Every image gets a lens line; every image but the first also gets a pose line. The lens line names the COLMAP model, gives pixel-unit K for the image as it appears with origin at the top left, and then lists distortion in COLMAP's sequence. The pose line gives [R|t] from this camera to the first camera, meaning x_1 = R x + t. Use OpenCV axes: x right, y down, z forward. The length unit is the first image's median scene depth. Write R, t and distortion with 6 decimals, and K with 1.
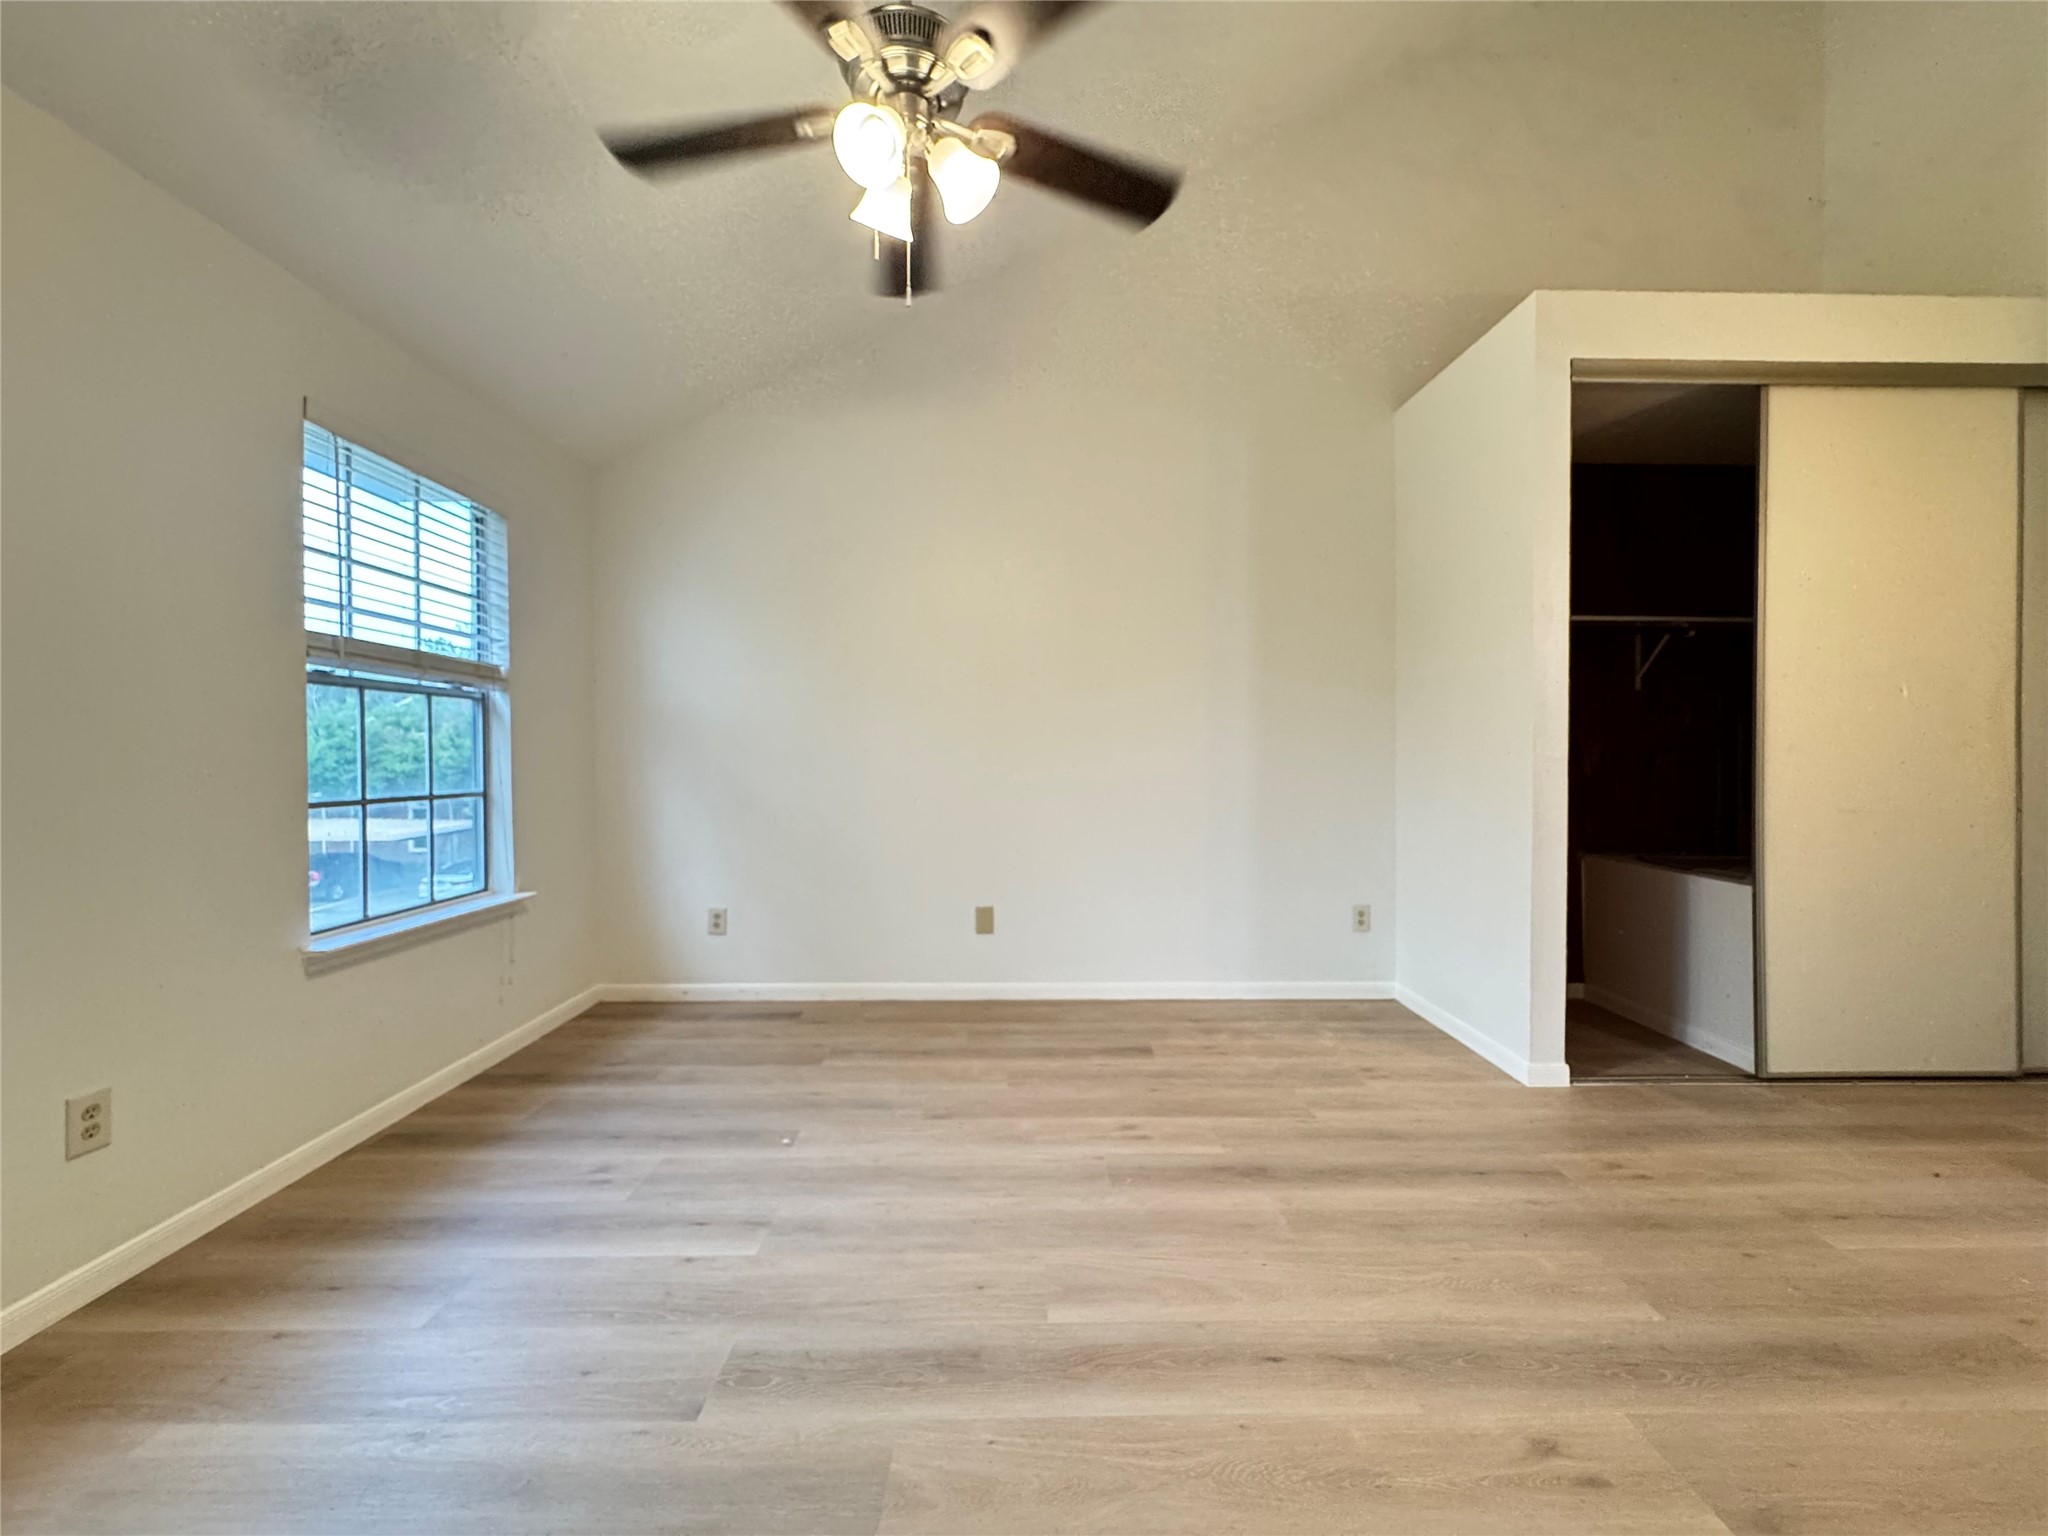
lens RADIAL K [[832.4, 0, 1024.4], [0, 832.4, 770.0], [0, 0, 1]] dist [-0.001591, -0.000703]
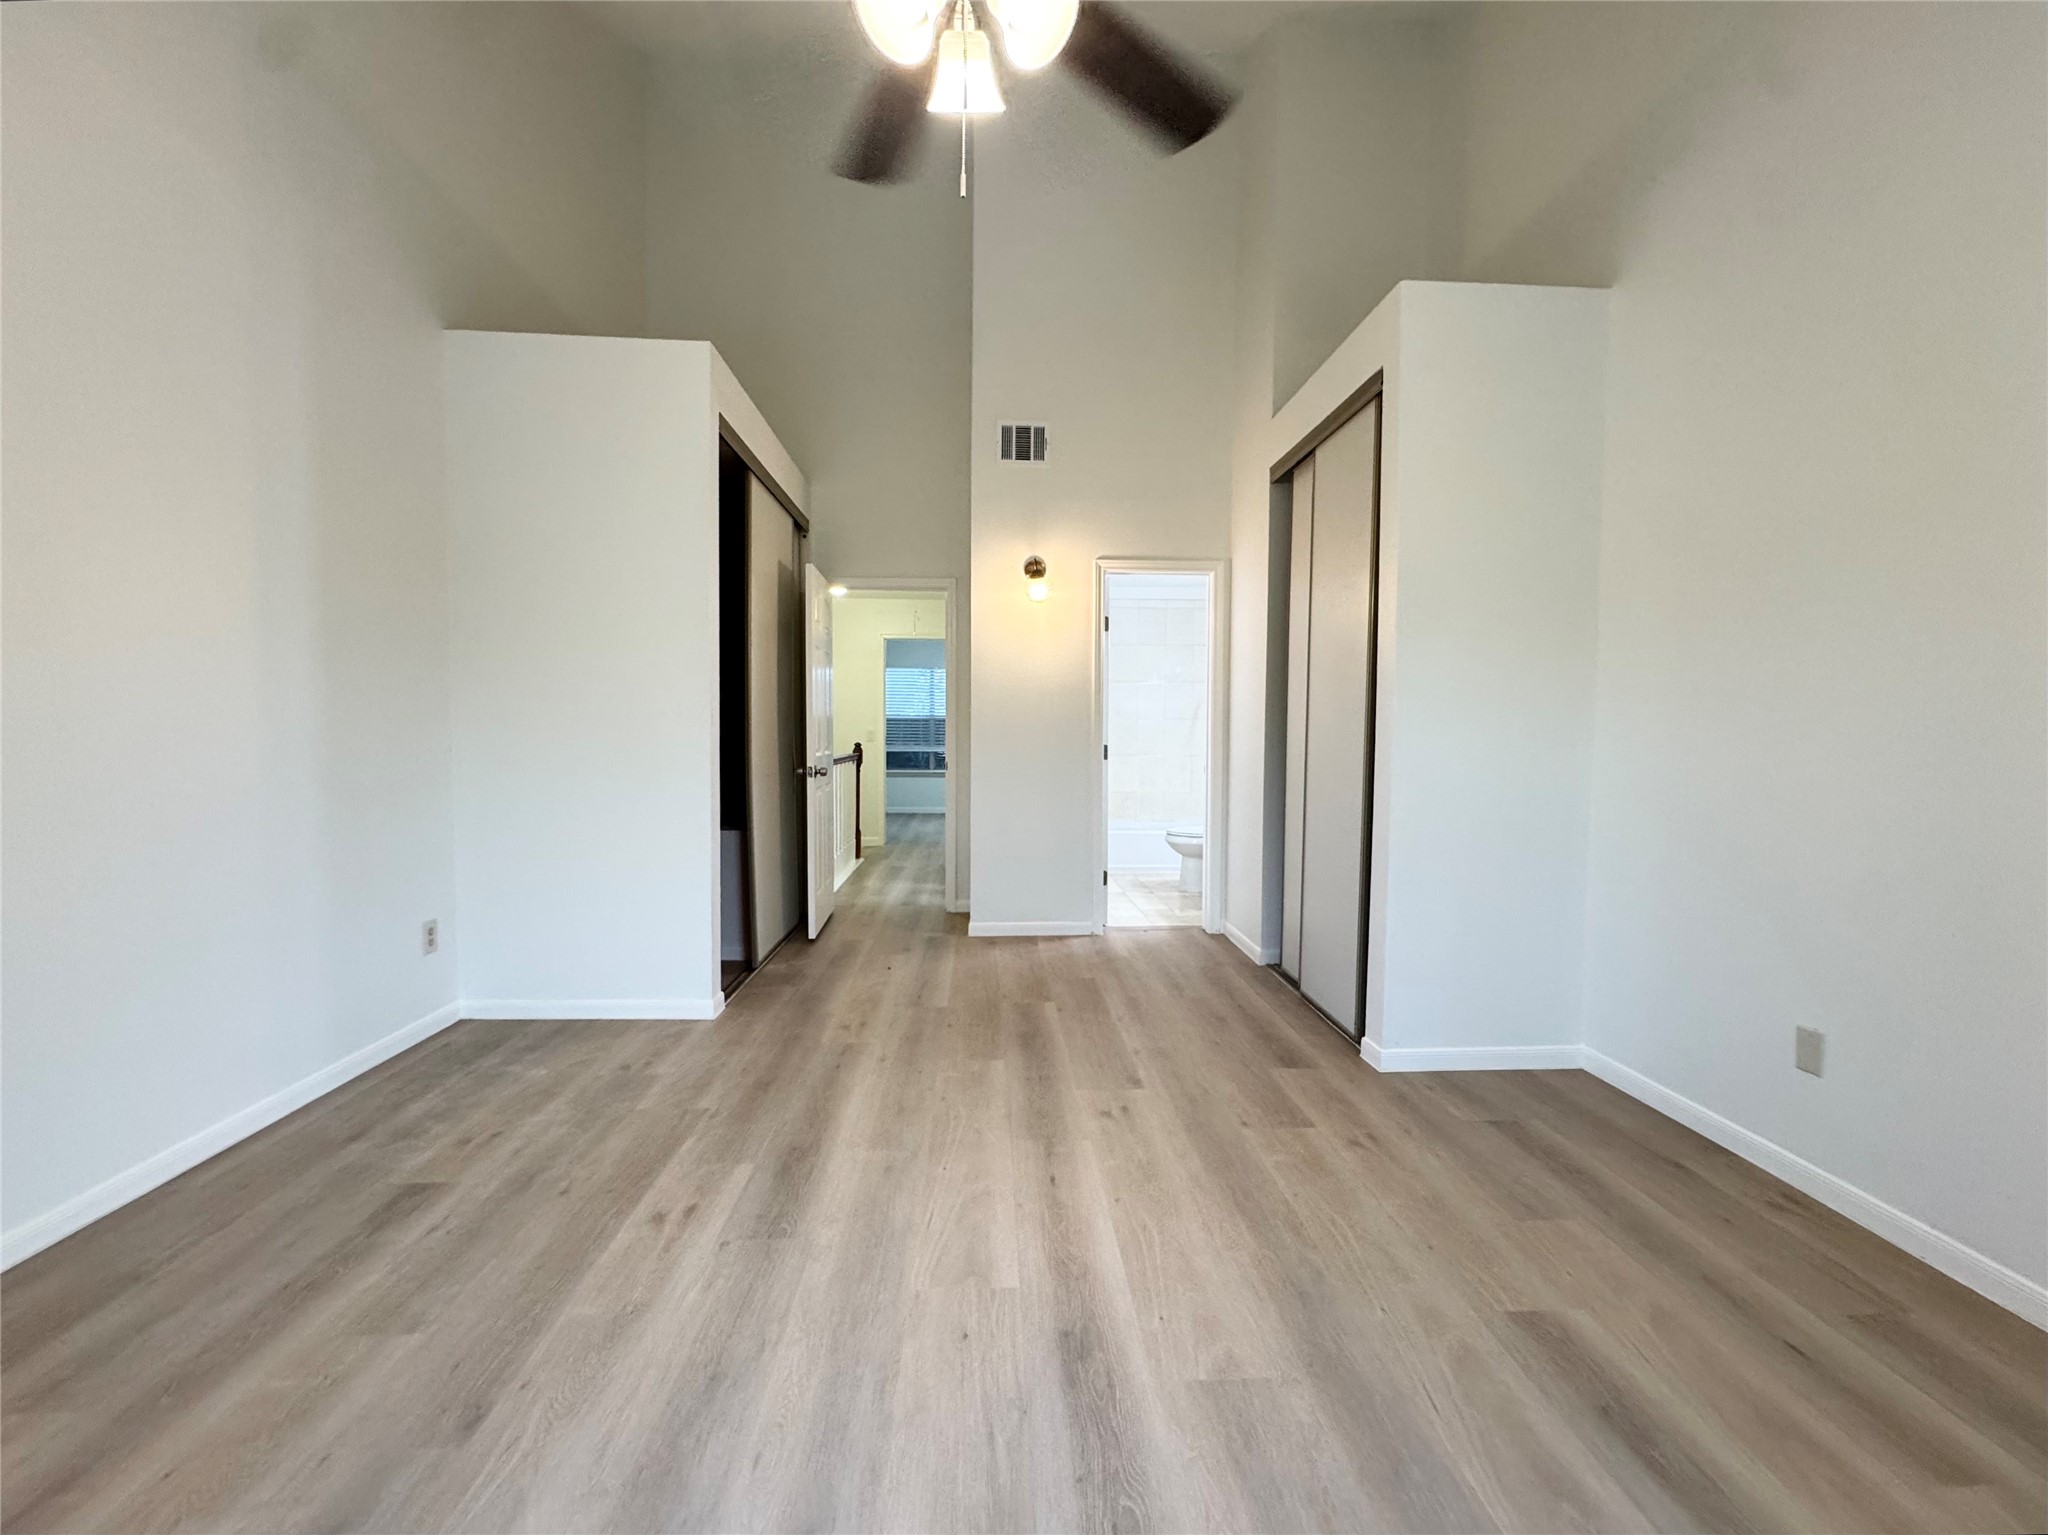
lens RADIAL K [[832.4, 0, 1030.1], [0, 832.4, 758.9], [0, 0, 1]] dist [-0.001591, -0.000703]
pose [[-0.048353, -0.034337, 0.998240, -0.604110], [0.005372, 0.999386, 0.034637, -0.032520], [-0.998816, 0.007037, -0.048139, 0.610679]]
